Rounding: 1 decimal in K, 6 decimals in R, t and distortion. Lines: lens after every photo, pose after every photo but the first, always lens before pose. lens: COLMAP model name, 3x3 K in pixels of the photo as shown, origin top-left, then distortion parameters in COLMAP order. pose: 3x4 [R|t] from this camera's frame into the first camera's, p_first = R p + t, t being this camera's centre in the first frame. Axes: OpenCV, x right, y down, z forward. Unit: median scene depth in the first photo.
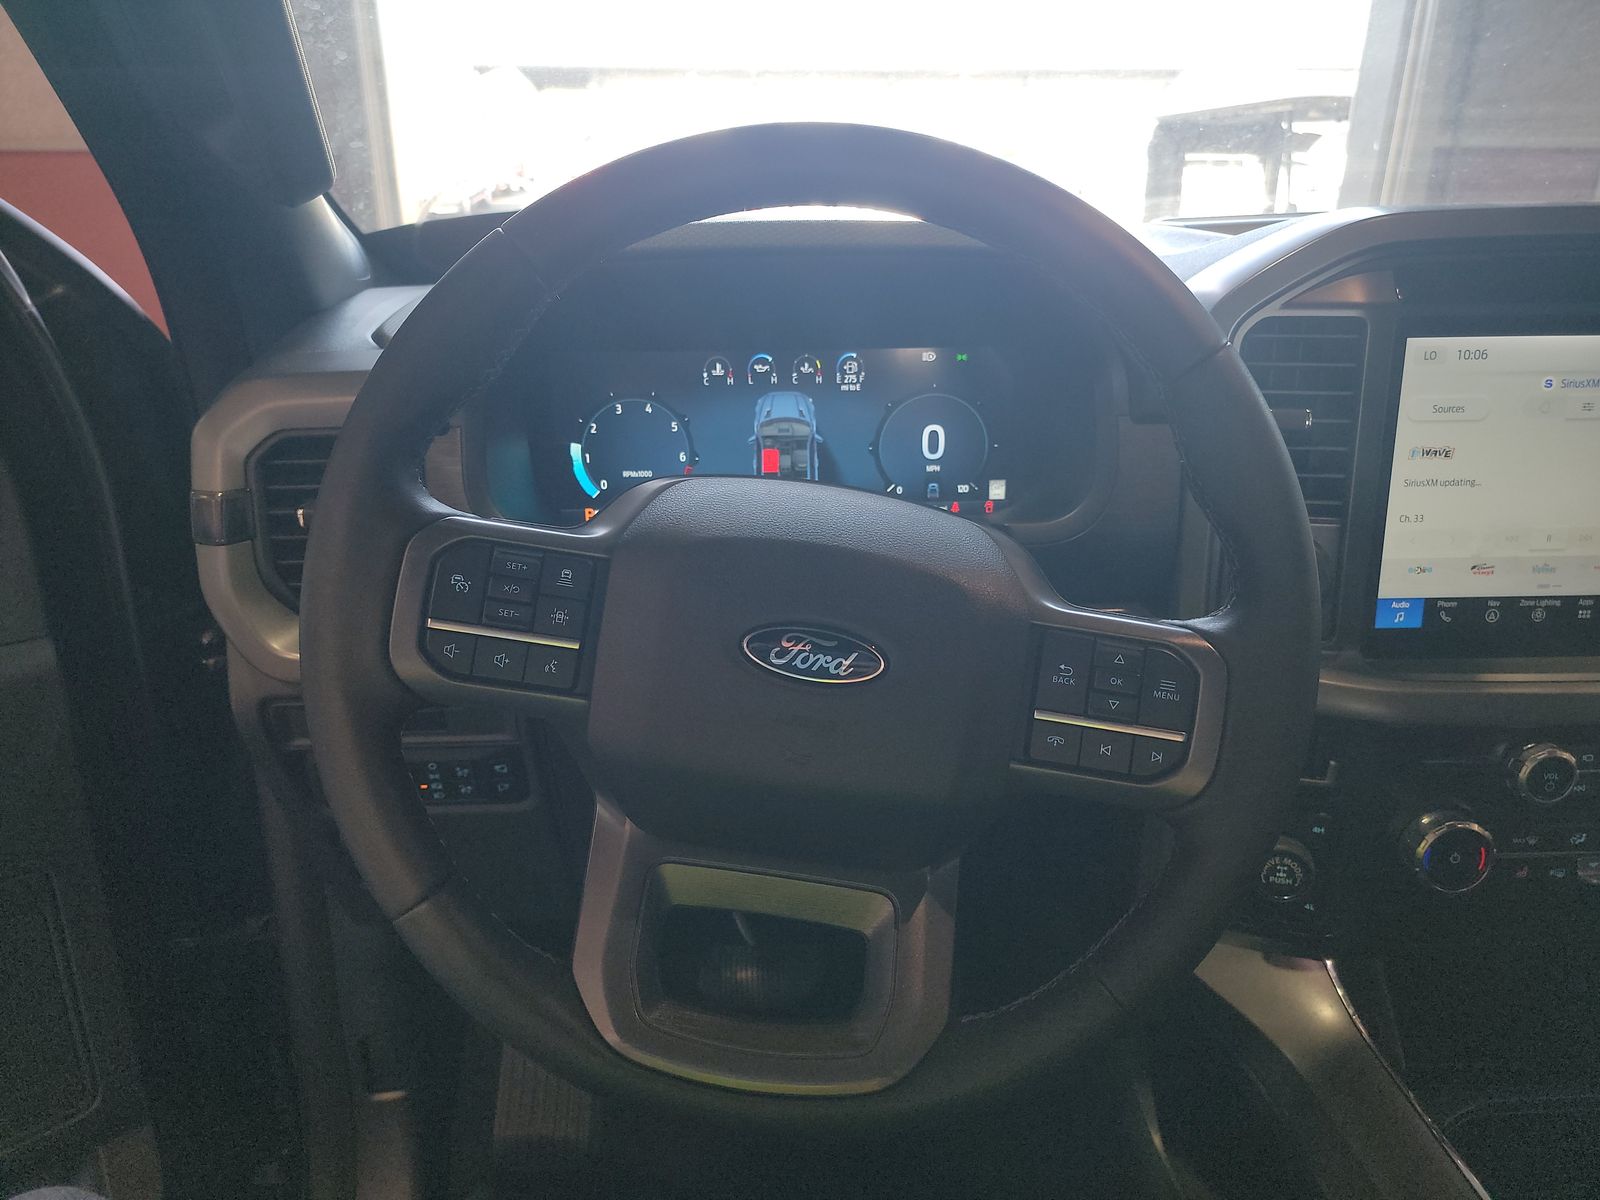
lens RADIAL K [[1115.2, 0, 798.6], [0, 1115.2, 627.9], [0, 0, 1]] dist [0.039181, -0.000116]
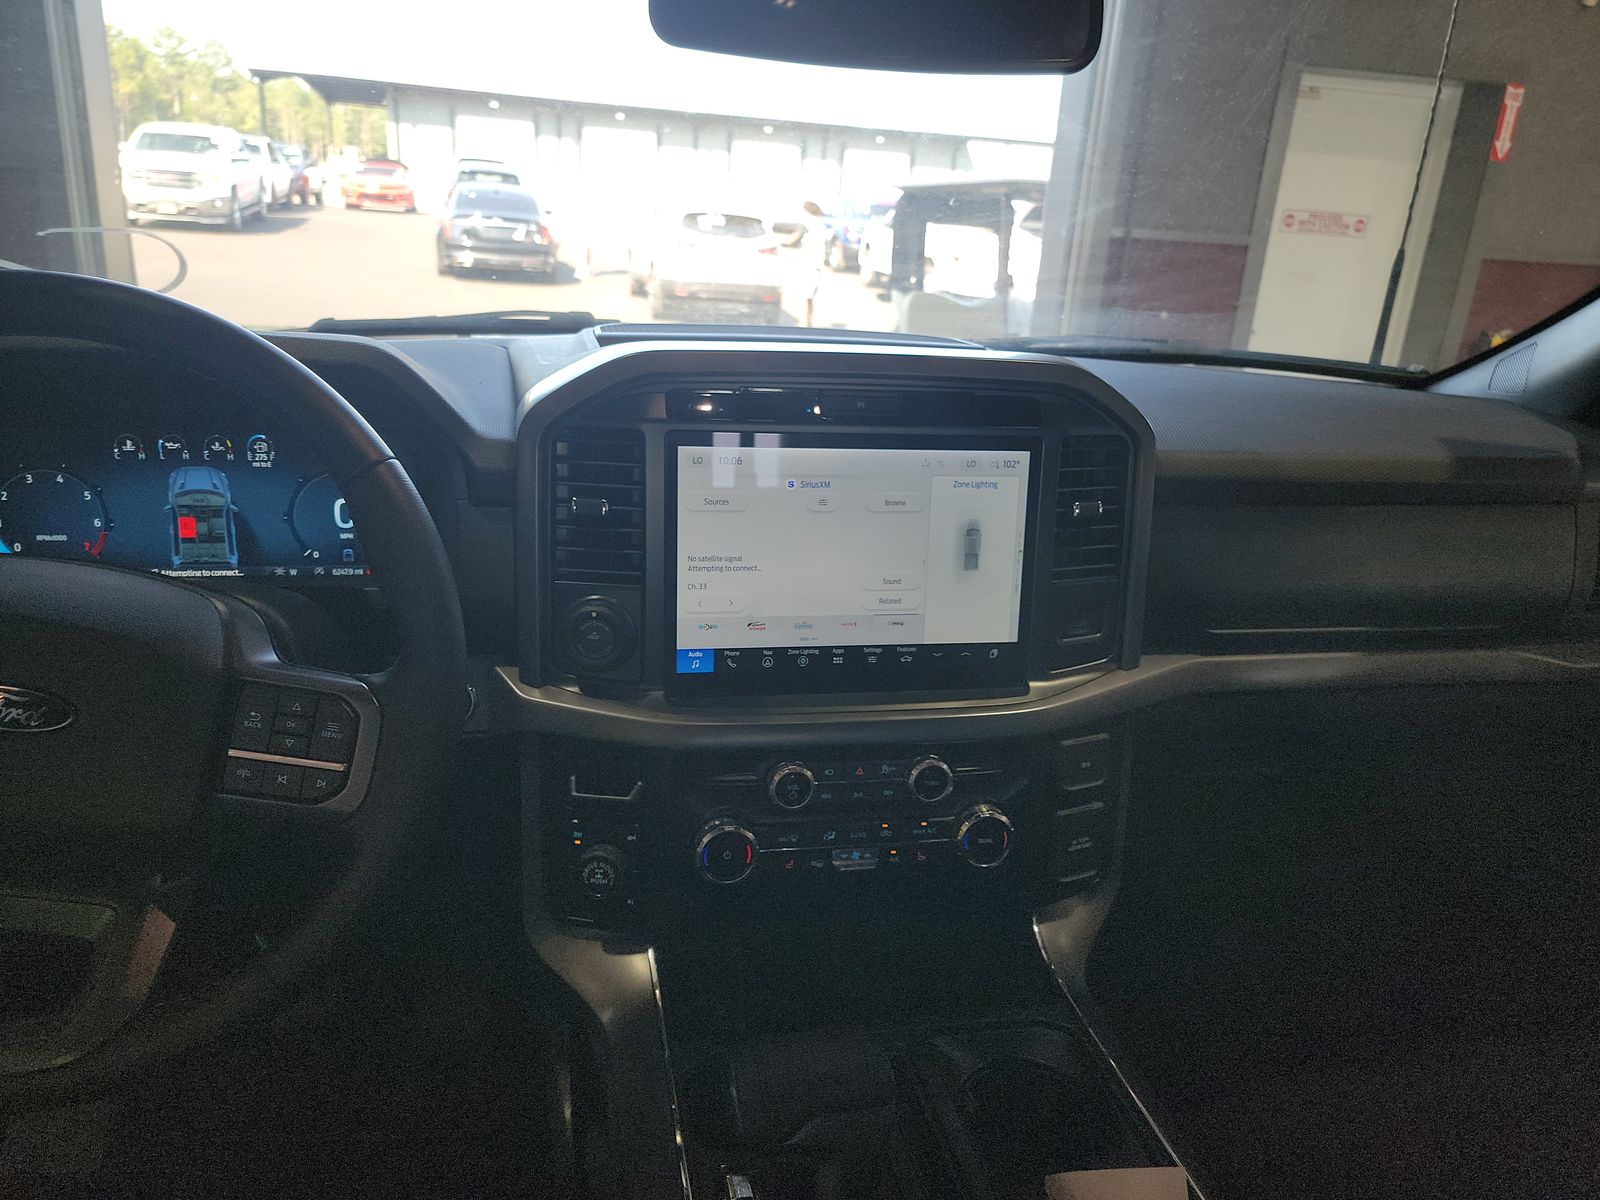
lens RADIAL K [[1123.5, 0, 799.7], [0, 1123.5, 618.6], [0, 0, 1]] dist [0.028454, -0.007479]
pose [[0.981800, -0.002499, 0.189903, 0.366483], [0.009631, 0.999282, -0.036638, -0.011850], [-0.189675, 0.037801, 0.981119, -0.224172]]
